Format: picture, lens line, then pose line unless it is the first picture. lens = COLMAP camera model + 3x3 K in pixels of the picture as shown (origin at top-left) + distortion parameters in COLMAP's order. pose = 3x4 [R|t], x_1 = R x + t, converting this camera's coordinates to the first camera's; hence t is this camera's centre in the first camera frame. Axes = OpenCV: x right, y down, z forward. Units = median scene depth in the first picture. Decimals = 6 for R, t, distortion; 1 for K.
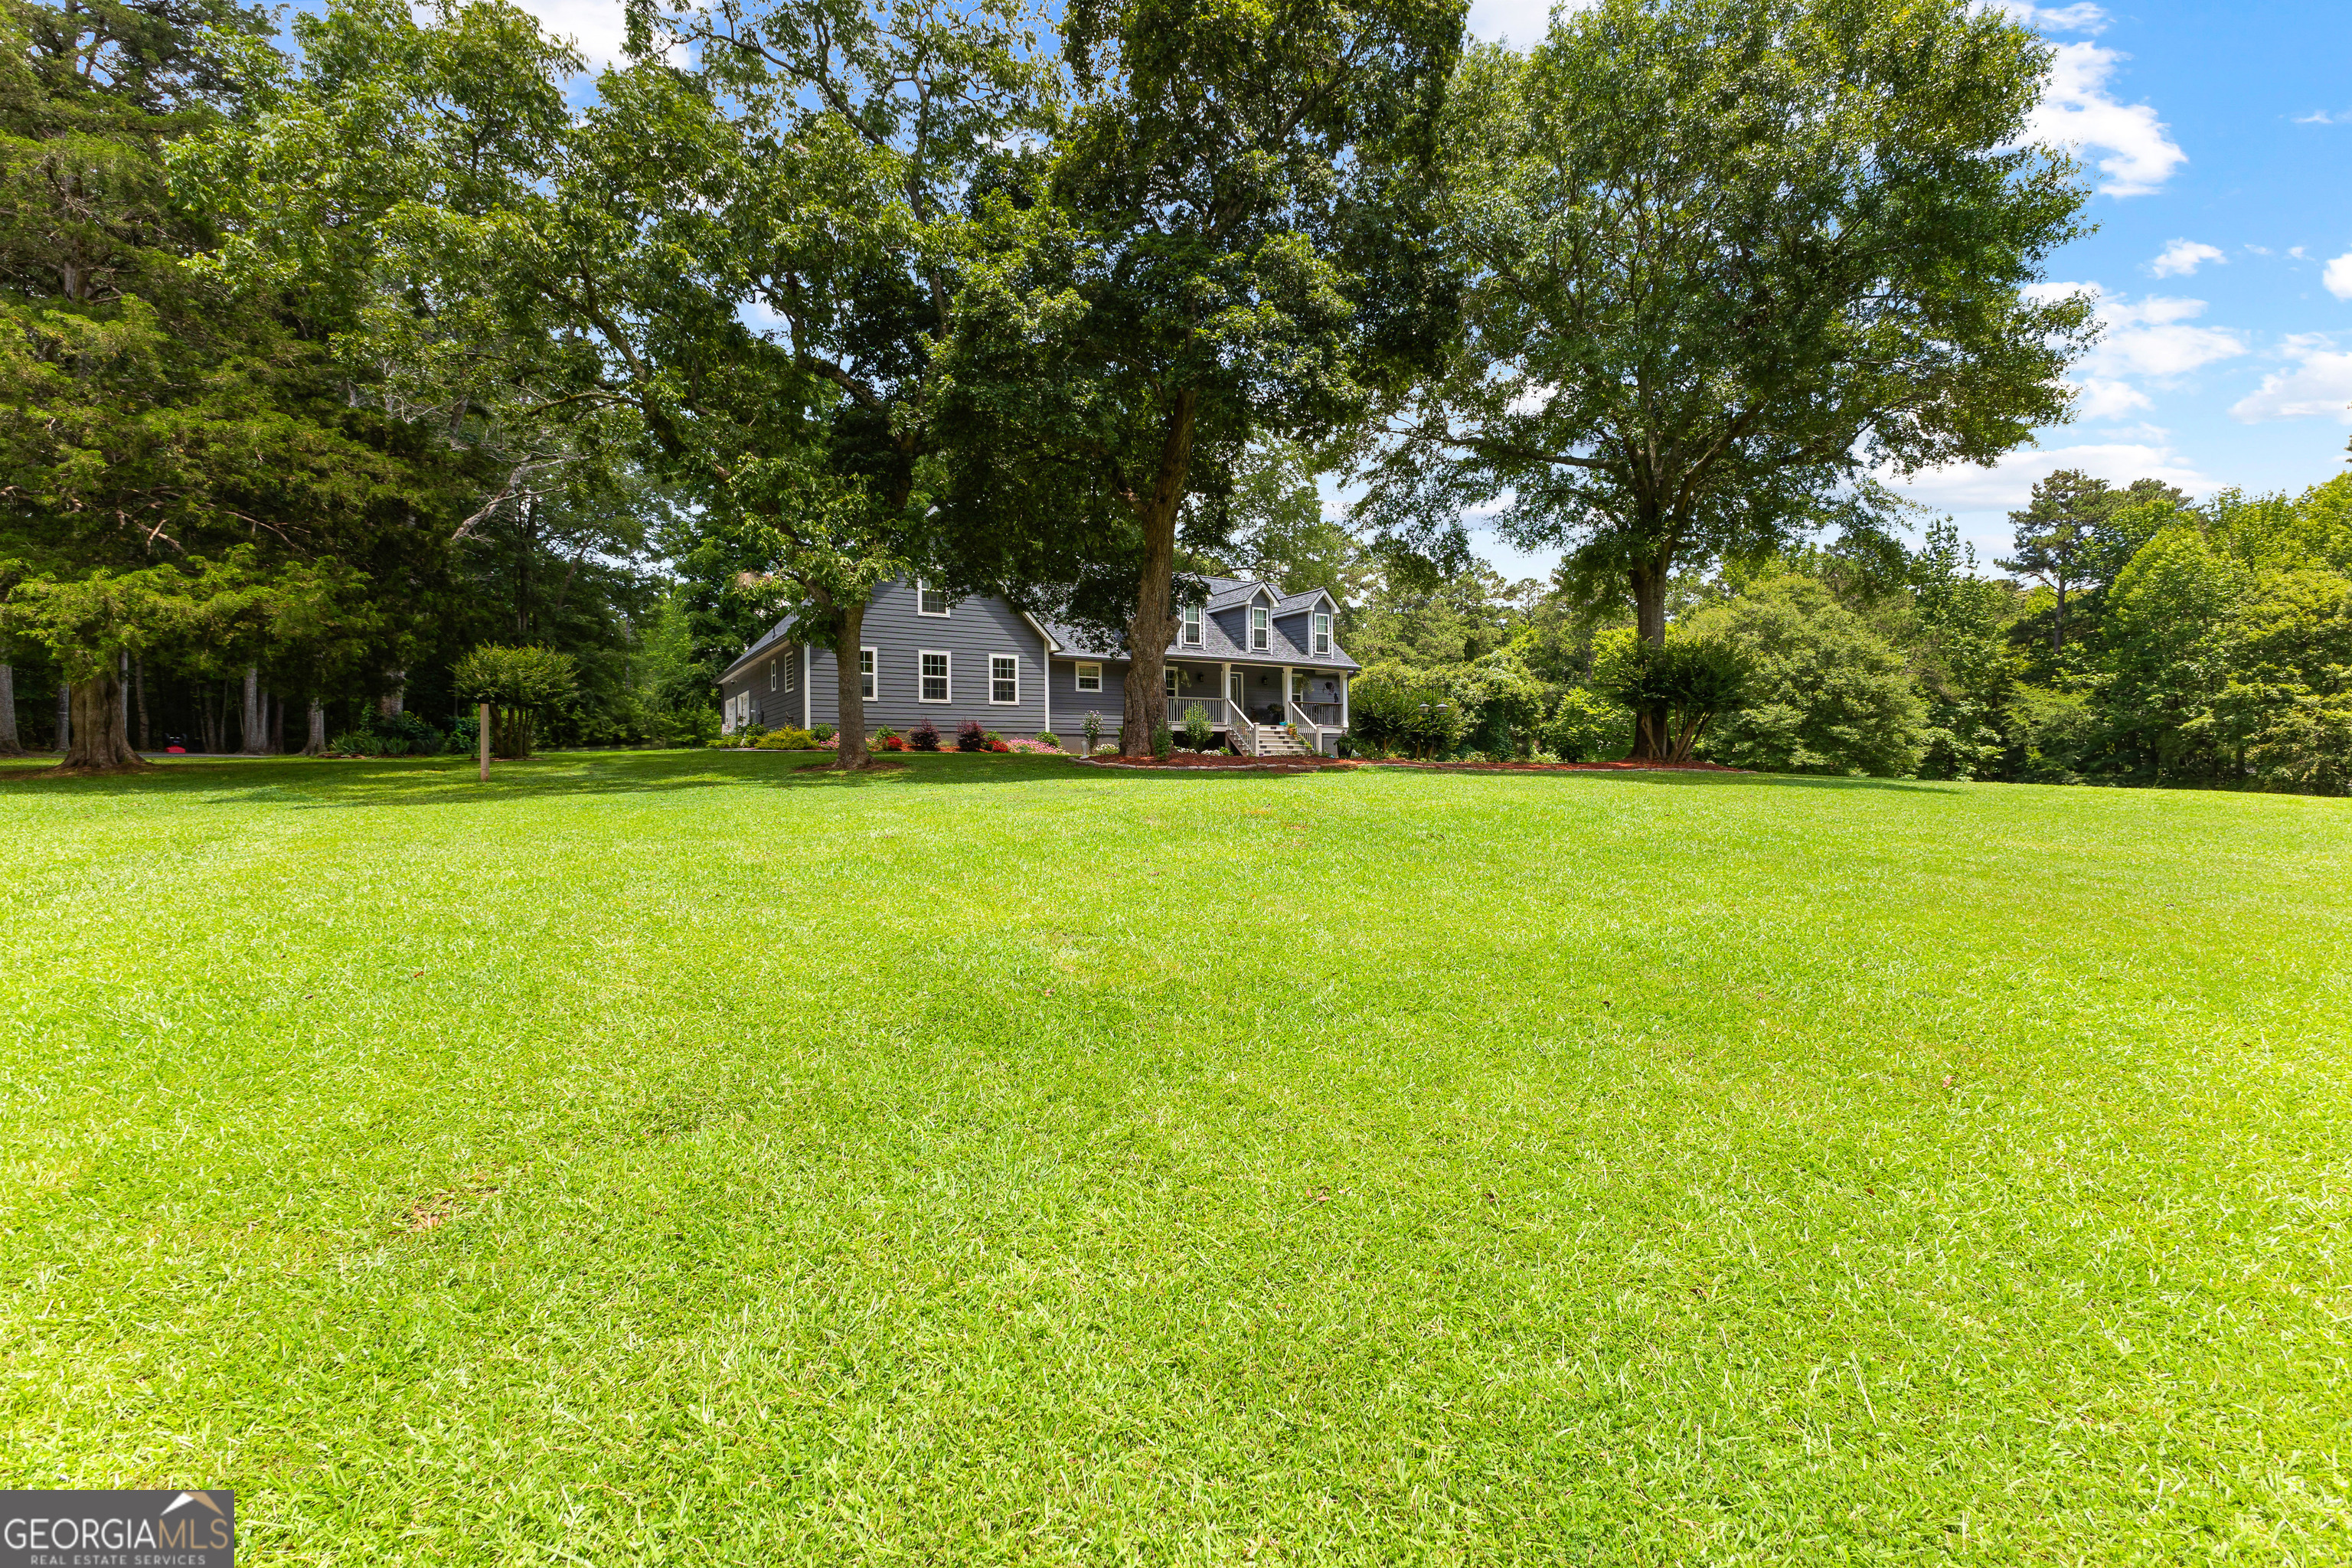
lens RADIAL K [[1021.3, 0, 1186.7], [0, 1021.3, 781.9], [0, 0, 1]] dist [0.008201, -0.000028]
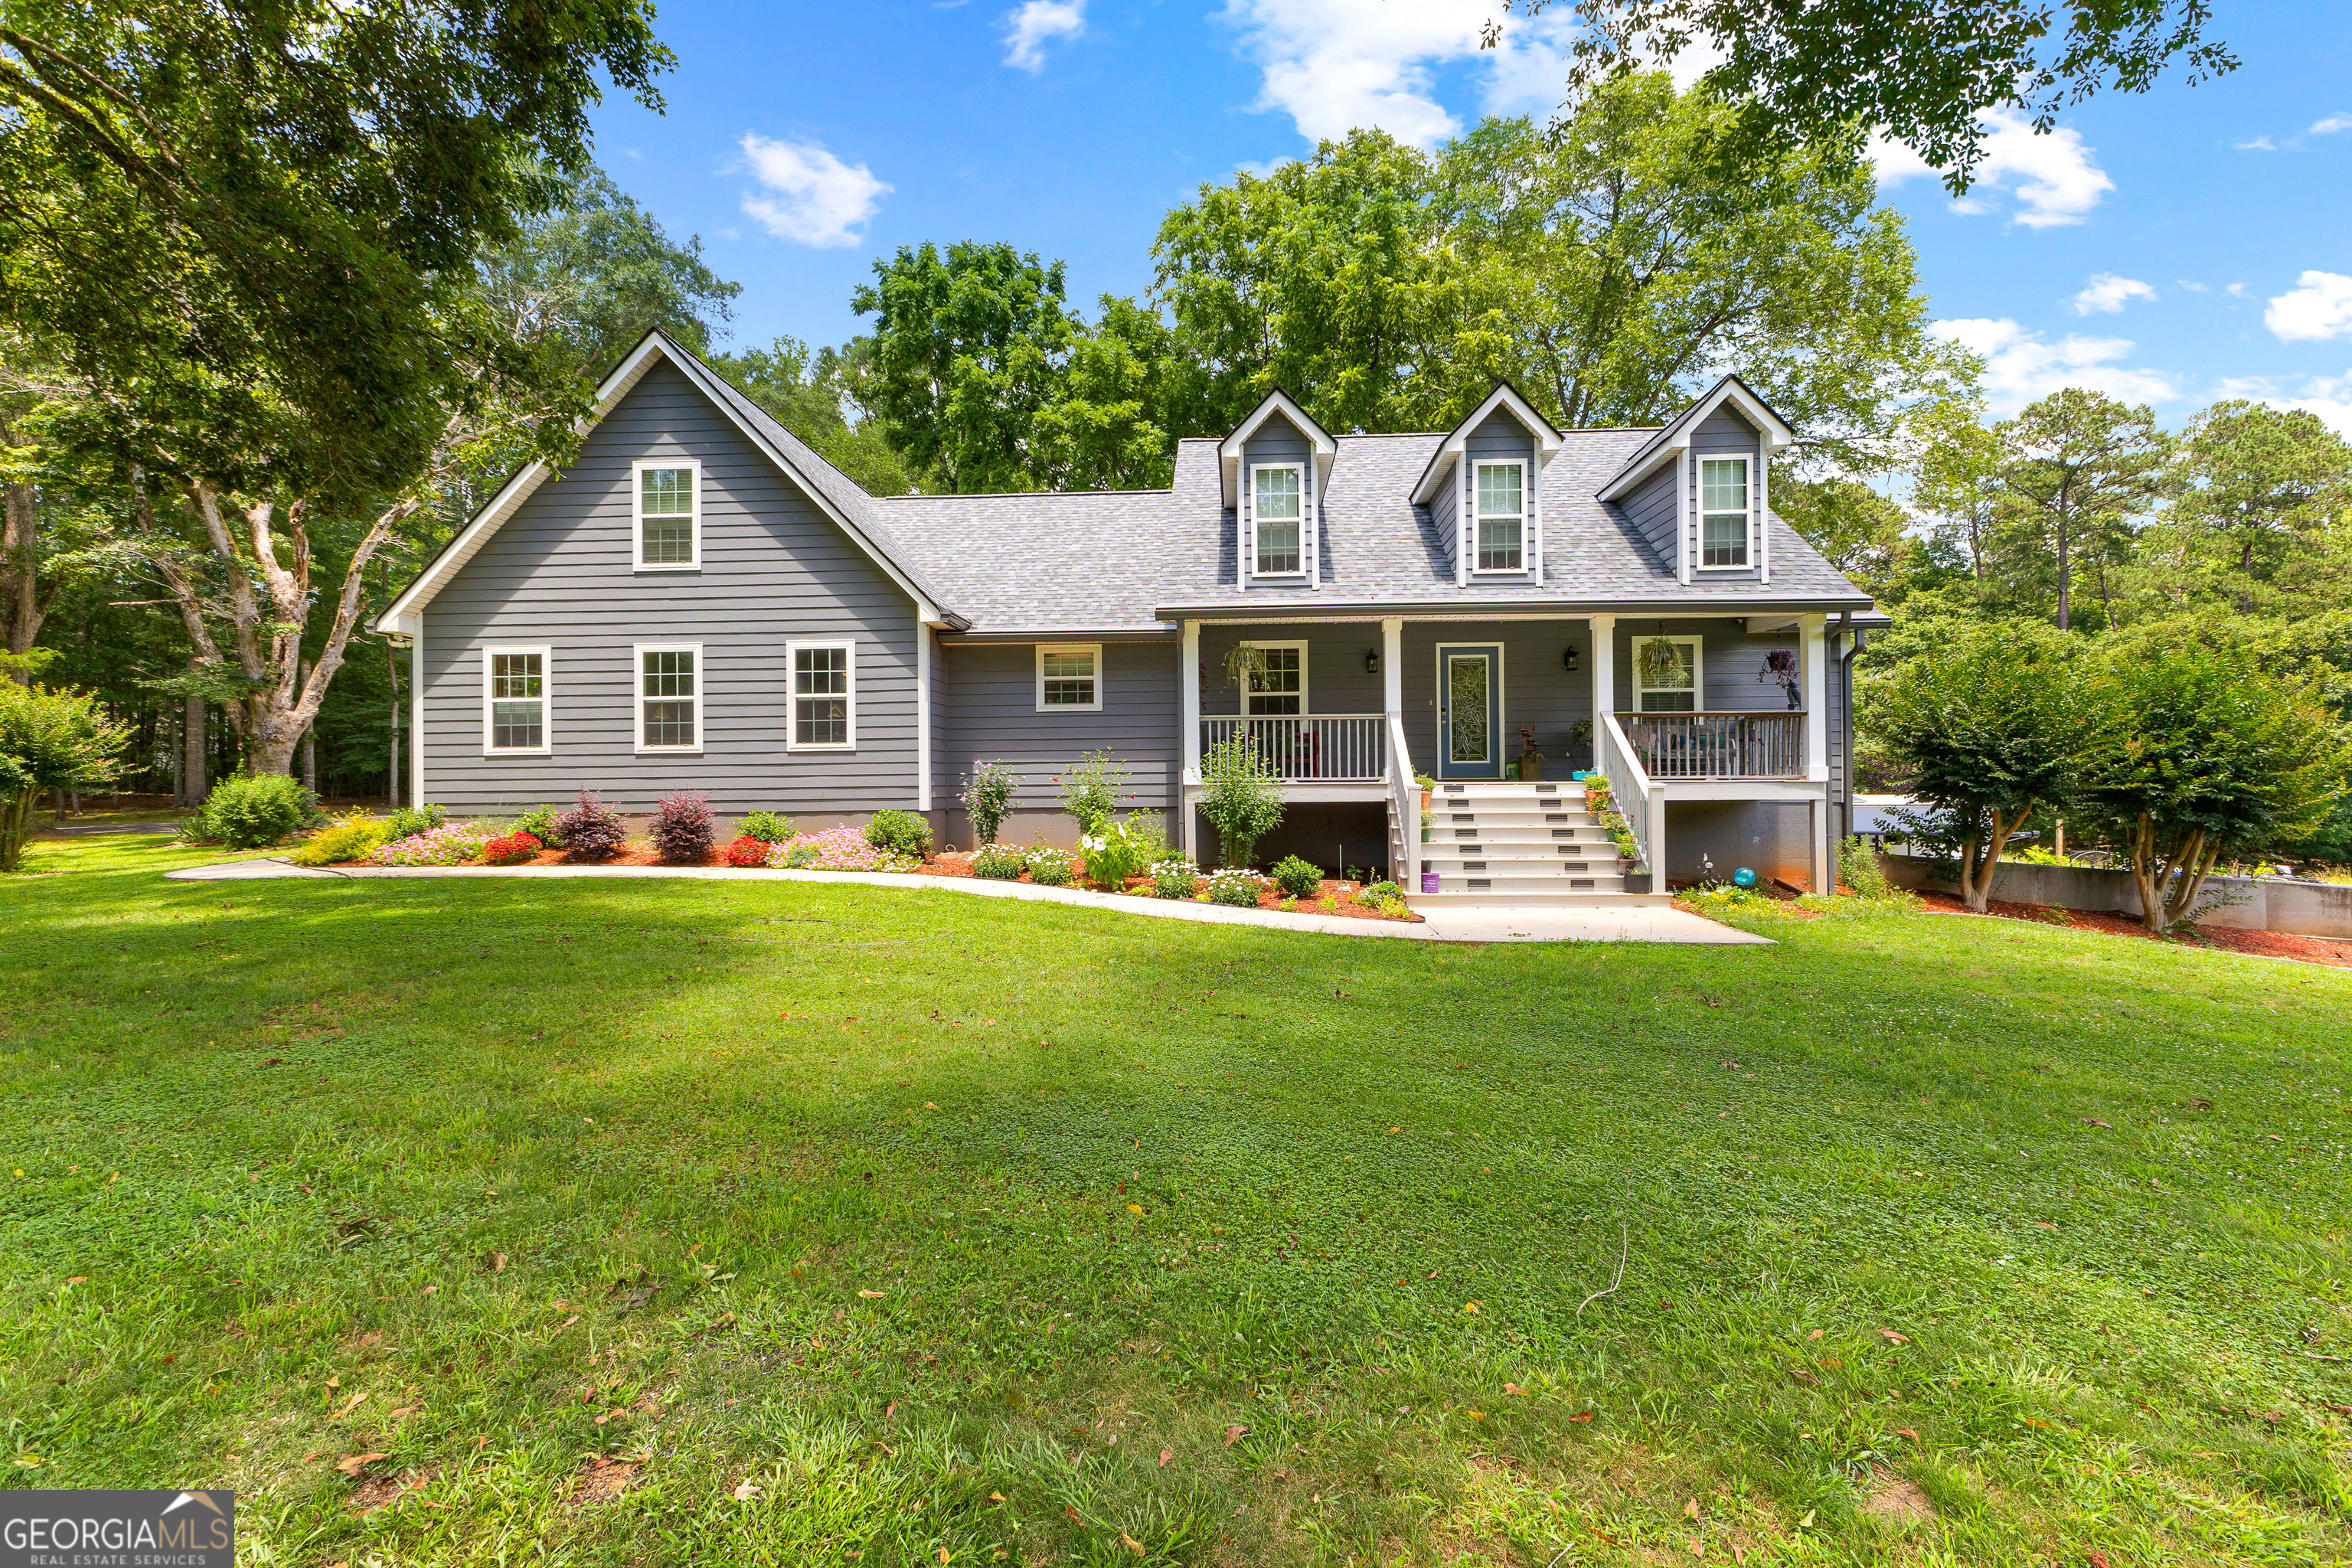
lens RADIAL K [[1021.3, 0, 1186.7], [0, 1021.3, 781.9], [0, 0, 1]] dist [0.008201, -0.000028]
pose [[0.818942, -0.000033, -0.573876, 0.201052], [-0.004857, 0.999964, -0.006988, -0.056078], [0.573855, 0.008510, 0.818913, 0.680397]]
